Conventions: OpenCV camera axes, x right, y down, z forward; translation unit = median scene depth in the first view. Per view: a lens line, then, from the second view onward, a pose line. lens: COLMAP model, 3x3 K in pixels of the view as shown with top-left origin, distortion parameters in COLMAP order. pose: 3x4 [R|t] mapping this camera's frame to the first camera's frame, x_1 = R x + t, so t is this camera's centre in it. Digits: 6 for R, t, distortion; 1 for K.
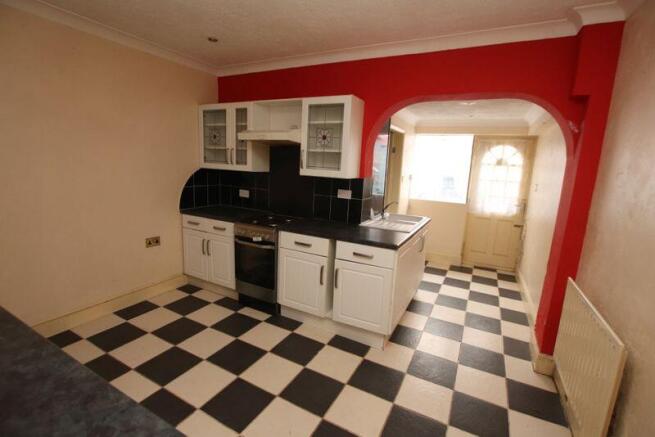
lens RADIAL K [[289.8, 0, 327.5], [0, 289.8, 218.5], [0, 0, 1]] dist [-0.025480, -0.000029]
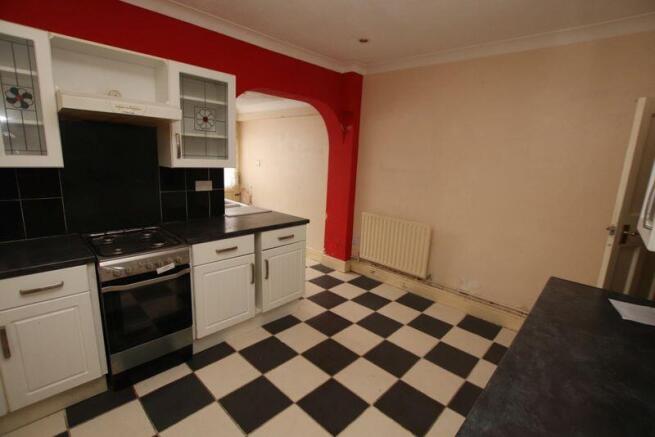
lens RADIAL K [[307.6, 0, 332.0], [0, 307.6, 219.9], [0, 0, 1]] dist [-0.018728, -0.000143]
pose [[0.274300, -0.232384, 0.933144, -0.777912], [0.140372, 0.969645, 0.200212, -0.126009], [-0.951344, 0.076069, 0.298594, 0.415866]]
